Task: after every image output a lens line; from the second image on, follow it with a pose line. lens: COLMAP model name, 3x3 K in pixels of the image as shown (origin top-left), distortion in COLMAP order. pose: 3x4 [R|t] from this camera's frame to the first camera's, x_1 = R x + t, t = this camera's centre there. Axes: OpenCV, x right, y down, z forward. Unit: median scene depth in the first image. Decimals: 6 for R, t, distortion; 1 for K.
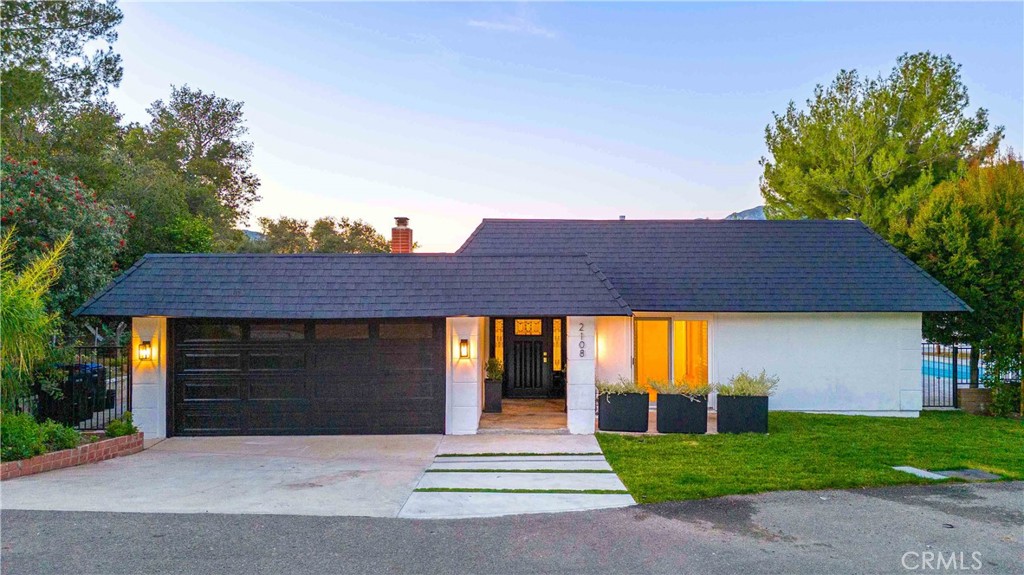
lens RADIAL K [[733.2, 0, 513.8], [0, 733.2, 312.6], [0, 0, 1]] dist [0.107838, -0.149799]
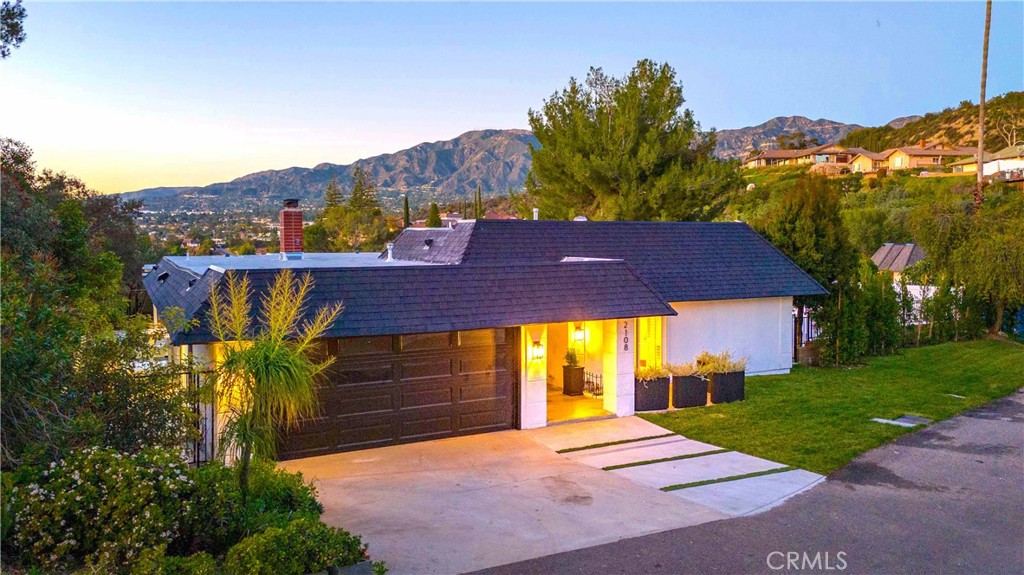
lens RADIAL K [[723.5, 0, 512.0], [0, 723.5, 287.5], [0, 0, 1]] dist [0.032442, -0.002398]
pose [[0.909488, -0.030062, 0.414641, -0.540135], [0.016702, 0.999219, 0.035812, -0.082278], [-0.415394, -0.025645, 0.909280, 0.040983]]
